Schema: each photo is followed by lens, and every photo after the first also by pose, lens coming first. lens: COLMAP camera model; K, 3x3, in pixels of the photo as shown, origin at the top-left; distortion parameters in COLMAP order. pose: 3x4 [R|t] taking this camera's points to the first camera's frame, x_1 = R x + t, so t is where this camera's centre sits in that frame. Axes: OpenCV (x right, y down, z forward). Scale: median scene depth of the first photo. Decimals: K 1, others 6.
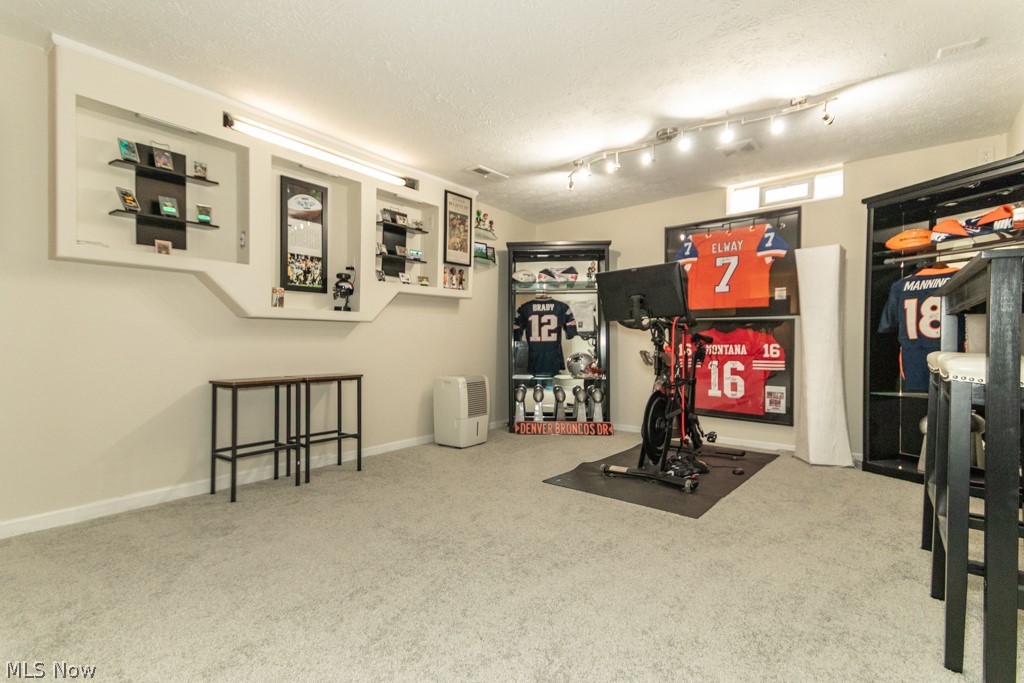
lens RADIAL K [[472.4, 0, 477.1], [0, 472.4, 342.6], [0, 0, 1]] dist [0.049633, -0.012854]
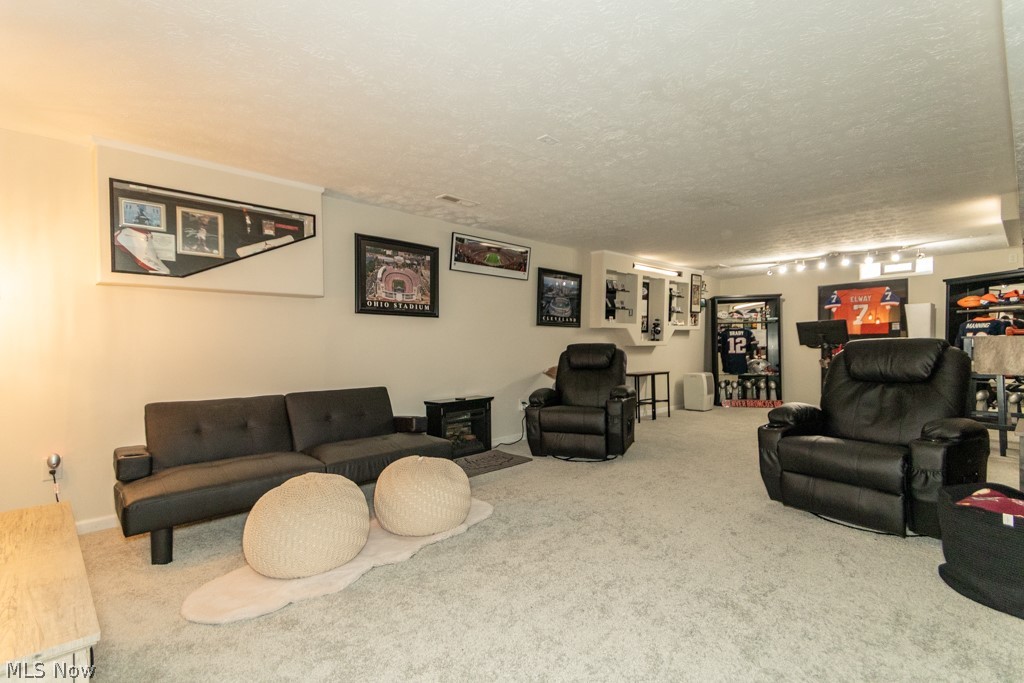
lens RADIAL K [[472.4, 0, 478.4], [0, 472.4, 348.8], [0, 0, 1]] dist [0.049633, -0.012854]
pose [[0.990803, -0.009794, -0.134954, -0.661415], [0.010338, 0.999941, 0.003327, -0.040808], [0.134913, -0.004691, 0.990846, -0.999550]]
